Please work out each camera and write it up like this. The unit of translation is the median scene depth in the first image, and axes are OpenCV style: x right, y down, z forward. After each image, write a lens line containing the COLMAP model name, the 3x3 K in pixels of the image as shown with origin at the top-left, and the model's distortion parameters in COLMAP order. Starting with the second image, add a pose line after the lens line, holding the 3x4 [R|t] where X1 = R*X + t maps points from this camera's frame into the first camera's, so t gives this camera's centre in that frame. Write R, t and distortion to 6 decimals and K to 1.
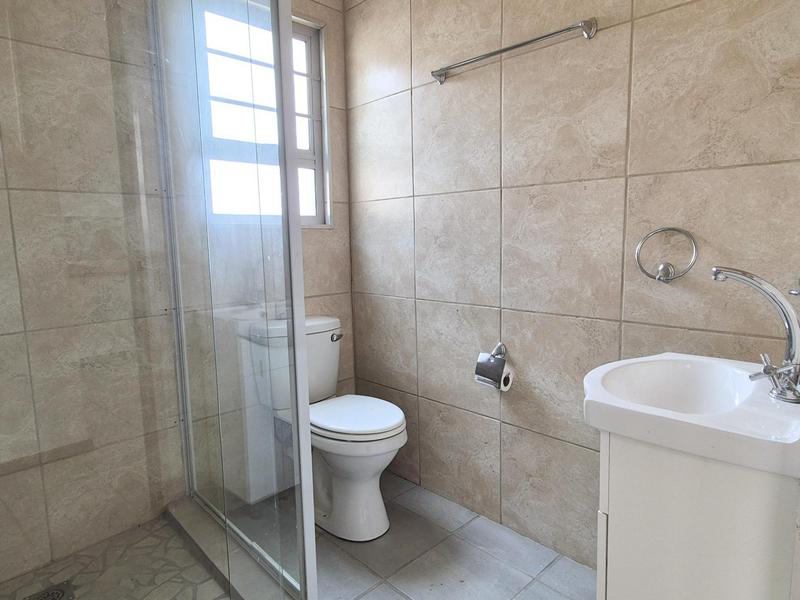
lens RADIAL K [[499.2, 0, 402.1], [0, 499.2, 299.5], [0, 0, 1]] dist [0.016624, -0.007202]
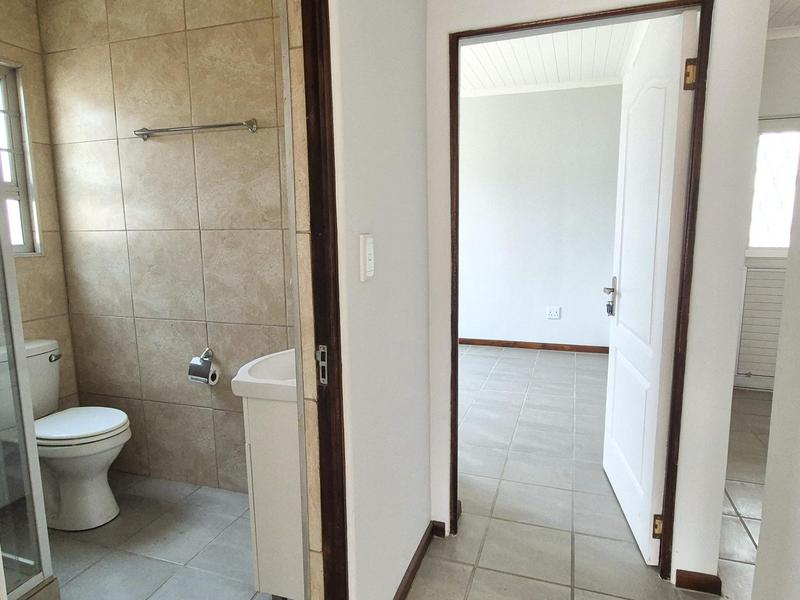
lens RADIAL K [[499.2, 0, 386.5], [0, 499.2, 295.7], [0, 0, 1]] dist [0.016624, -0.007202]
pose [[0.892186, -0.058712, 0.447835, 0.035000], [0.057895, 0.998202, 0.015527, -0.040191], [-0.447941, 0.012074, 0.893981, -0.347912]]
